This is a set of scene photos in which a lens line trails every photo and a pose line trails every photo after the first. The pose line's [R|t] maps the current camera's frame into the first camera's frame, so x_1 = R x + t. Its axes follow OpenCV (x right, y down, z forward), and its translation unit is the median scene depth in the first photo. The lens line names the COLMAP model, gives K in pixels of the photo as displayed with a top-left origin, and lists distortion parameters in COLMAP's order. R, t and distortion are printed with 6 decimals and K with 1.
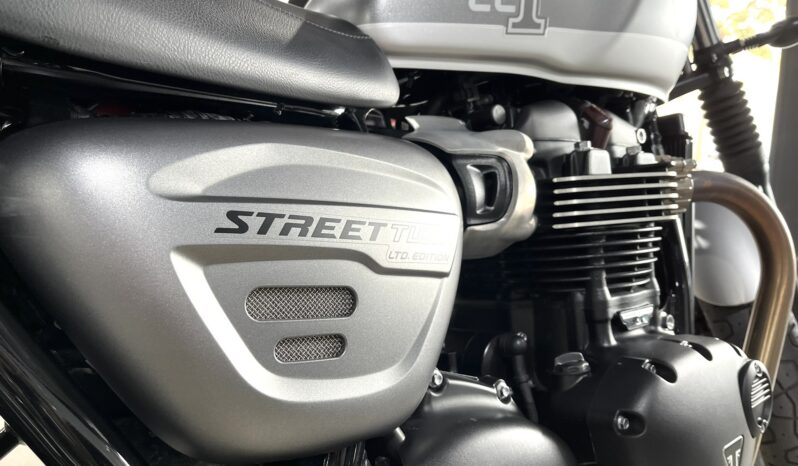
lens RADIAL K [[624.4, 0, 419.5], [0, 624.4, 238.7], [0, 0, 1]] dist [0.031761, -0.022795]
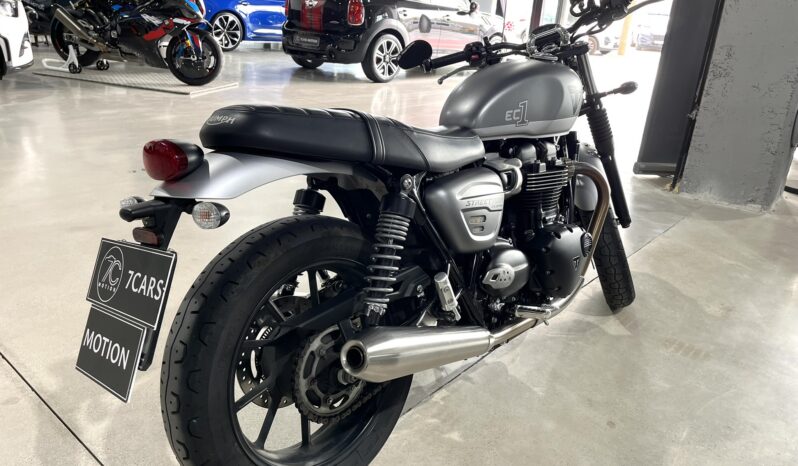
lens RADIAL K [[624.4, 0, 399.1], [0, 624.4, 236.3], [0, 0, 1]] dist [0.031761, -0.022795]
pose [[0.996054, 0.009717, 0.088220, -0.673045], [-0.027304, 0.979330, 0.200418, -0.390521], [-0.084450, -0.202036, 0.975730, -1.977126]]
